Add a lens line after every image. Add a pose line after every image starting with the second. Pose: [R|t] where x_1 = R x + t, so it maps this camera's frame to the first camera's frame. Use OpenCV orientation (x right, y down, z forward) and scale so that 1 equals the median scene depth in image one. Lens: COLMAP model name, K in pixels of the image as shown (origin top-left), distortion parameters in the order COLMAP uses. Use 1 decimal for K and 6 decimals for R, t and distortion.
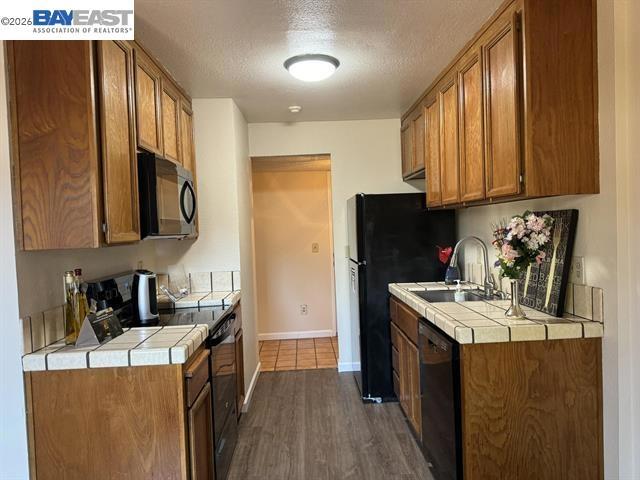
lens RADIAL K [[453.6, 0, 319.4], [0, 453.6, 243.0], [0, 0, 1]] dist [0.032159, -0.002622]
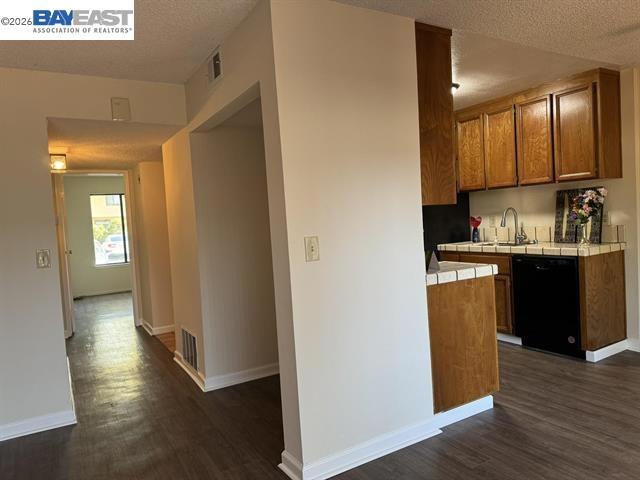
lens RADIAL K [[453.6, 0, 319.4], [0, 453.6, 243.0], [0, 0, 1]] dist [0.032159, -0.002622]
pose [[0.876100, -0.040423, 0.480432, -1.536027], [0.042369, 0.999079, 0.006797, 0.106796], [-0.480265, 0.014400, 0.877005, -0.123380]]
